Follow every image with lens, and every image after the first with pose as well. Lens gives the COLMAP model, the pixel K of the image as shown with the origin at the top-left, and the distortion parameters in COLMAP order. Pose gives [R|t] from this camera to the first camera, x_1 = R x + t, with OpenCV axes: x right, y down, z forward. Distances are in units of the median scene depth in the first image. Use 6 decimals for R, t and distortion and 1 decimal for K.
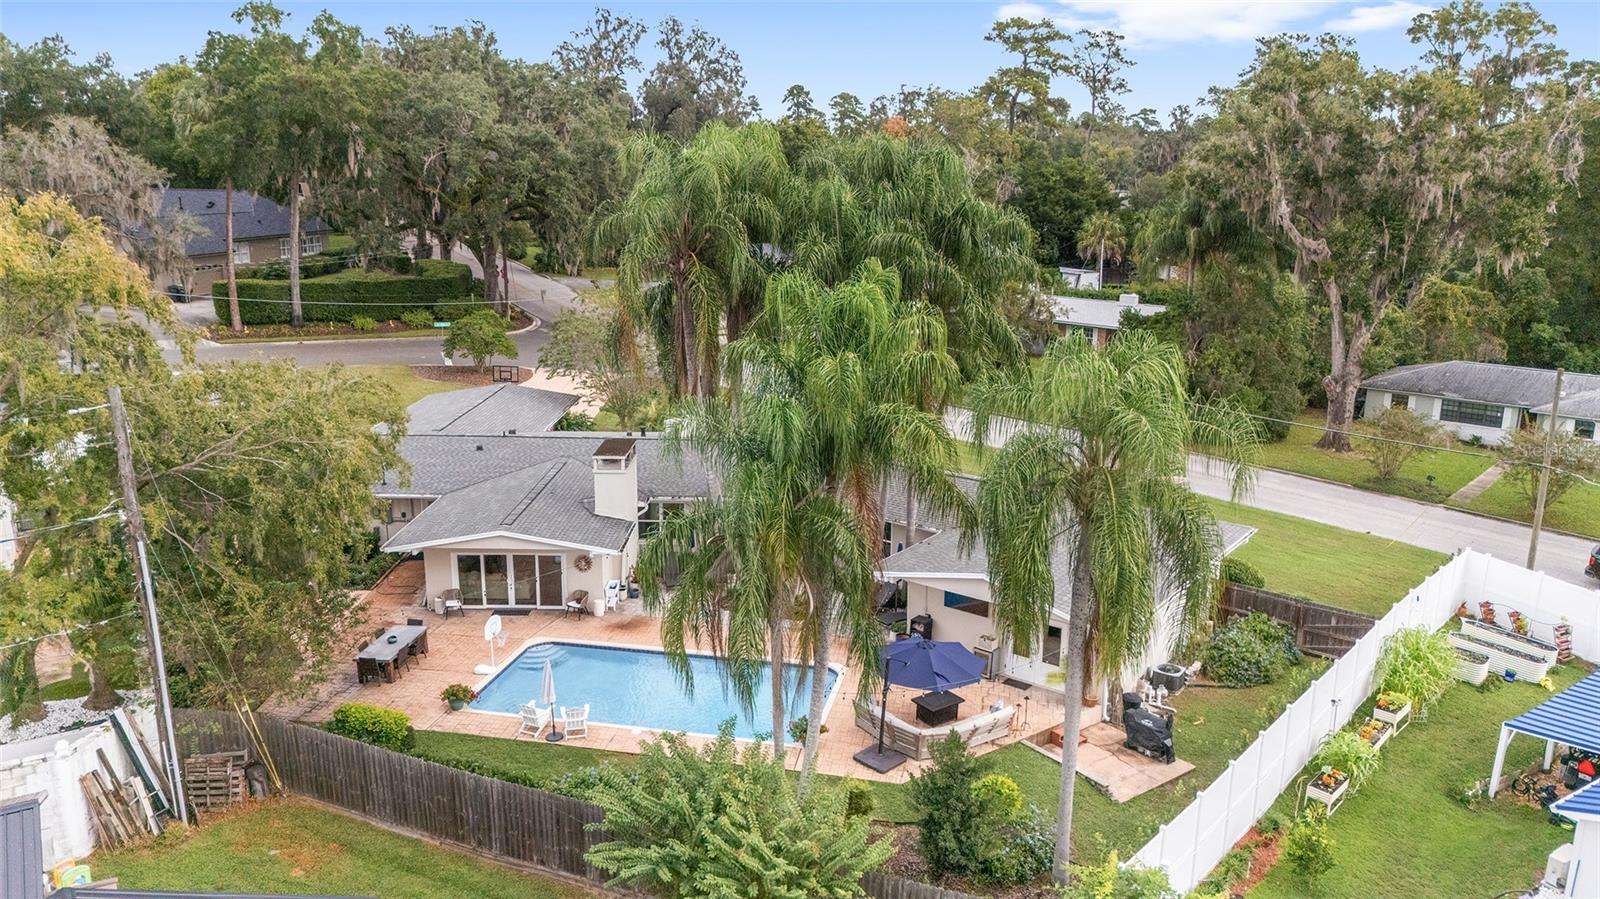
lens RADIAL K [[1162.2, 0, 800.0], [0, 1162.2, 449.5], [0, 0, 1]] dist [0.074974, -0.083809]
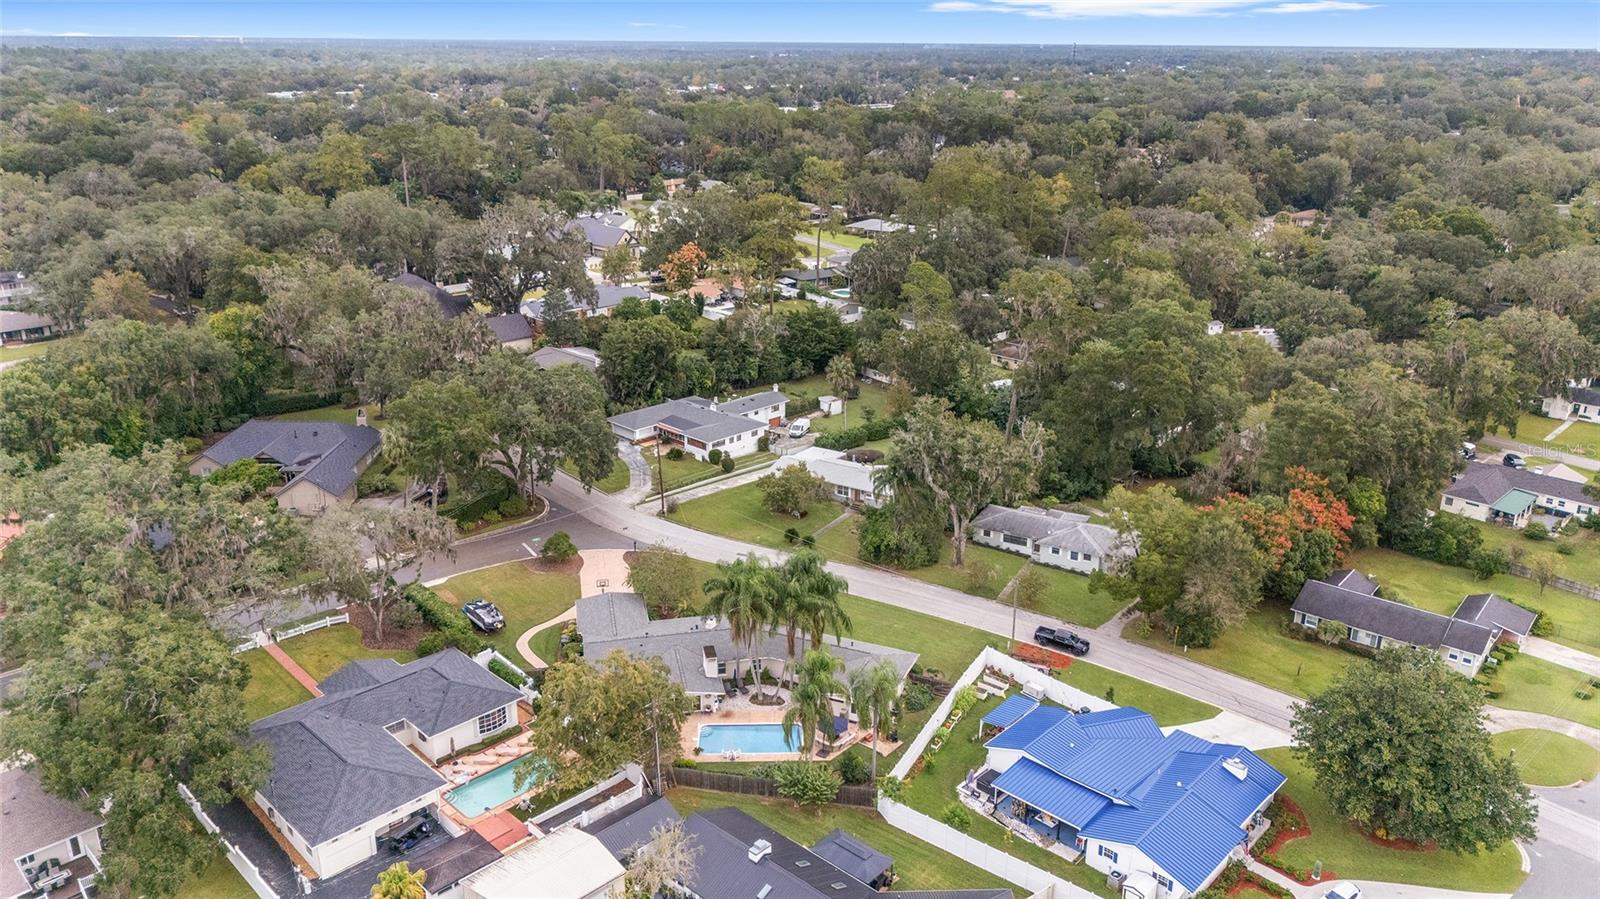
lens RADIAL K [[1146.1, 0, 800.0], [0, 1146.1, 449.5], [0, 0, 1]] dist [0.203577, -0.543471]
pose [[0.971099, -0.079918, 0.224901, -0.572375], [0.059013, 0.993416, 0.098193, -0.806701], [-0.231267, -0.082083, 0.969421, -1.880694]]
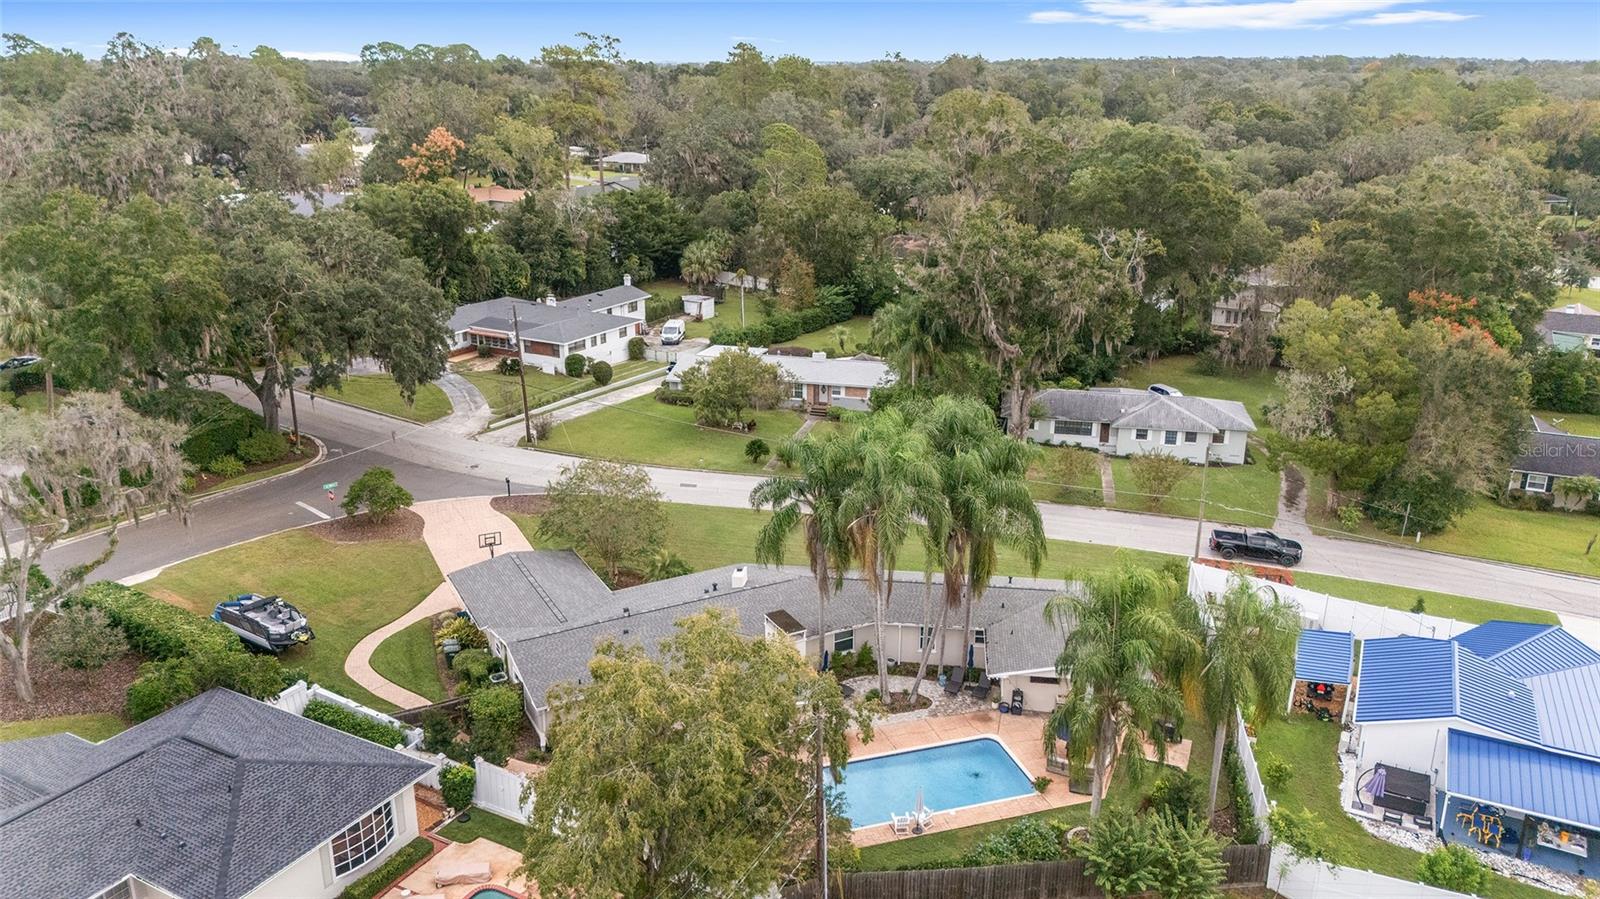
lens RADIAL K [[1162.2, 0, 800.0], [0, 1162.2, 449.5], [0, 0, 1]] dist [0.074974, -0.083809]
pose [[0.867623, -0.162681, 0.469856, -0.821624], [0.126404, 0.986082, 0.108003, -0.383319], [-0.480886, -0.034314, 0.876111, -0.279927]]
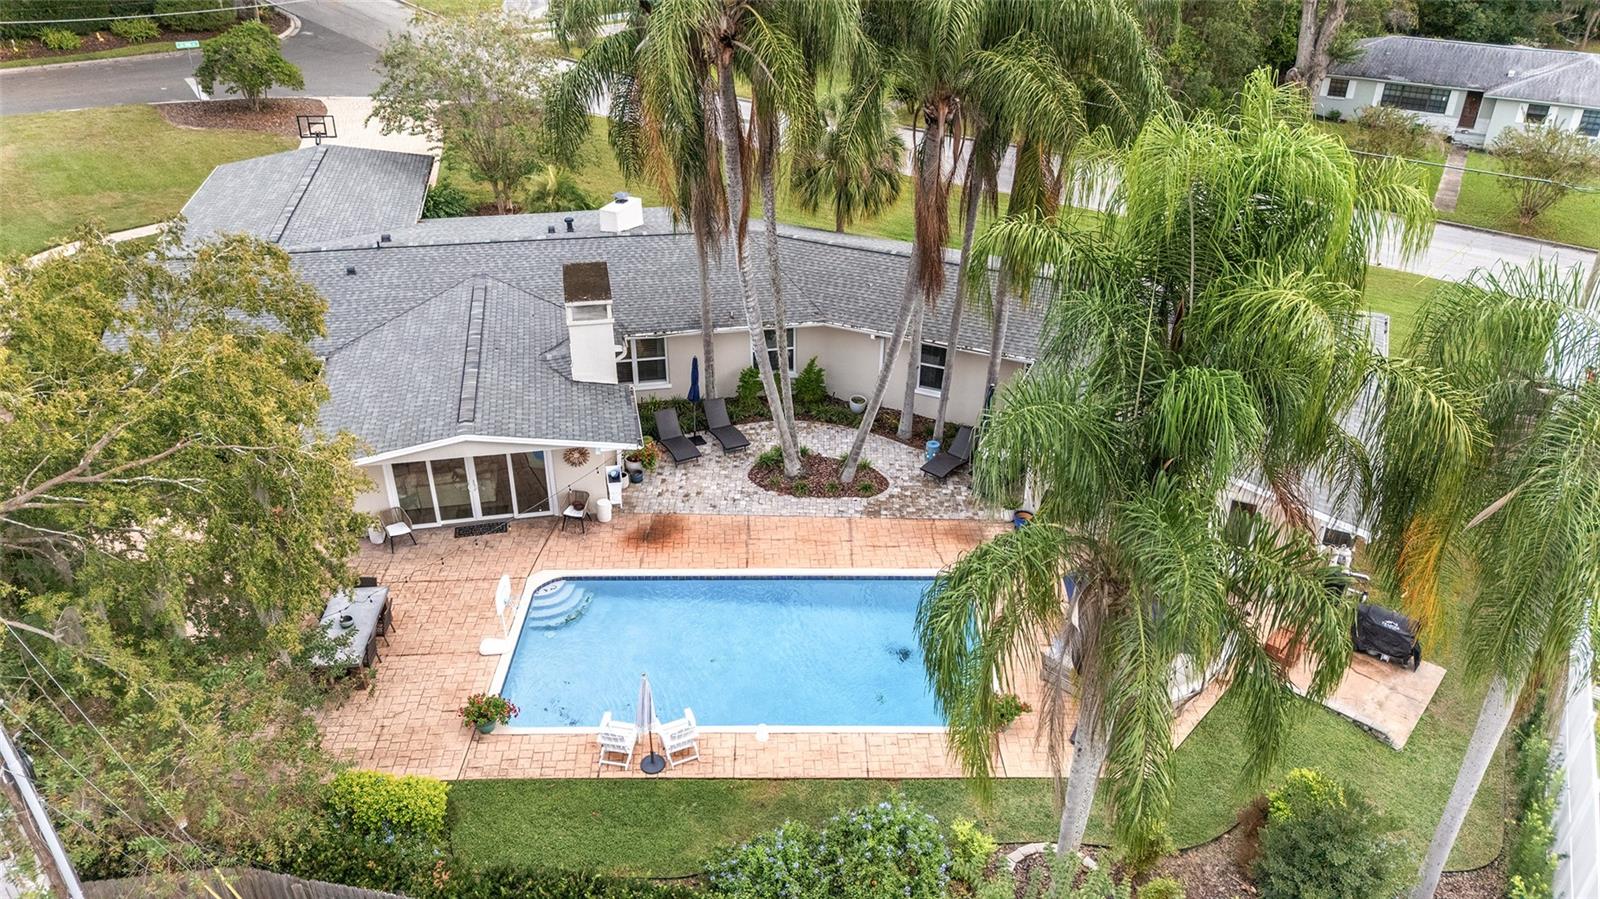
lens RADIAL K [[1162.2, 0, 800.0], [0, 1162.2, 449.5], [0, 0, 1]] dist [0.074974, -0.083809]
pose [[0.976438, -0.110914, 0.185111, -0.182796], [0.054711, 0.957017, 0.284825, -0.103622], [-0.208746, -0.267987, 0.940536, 0.290593]]
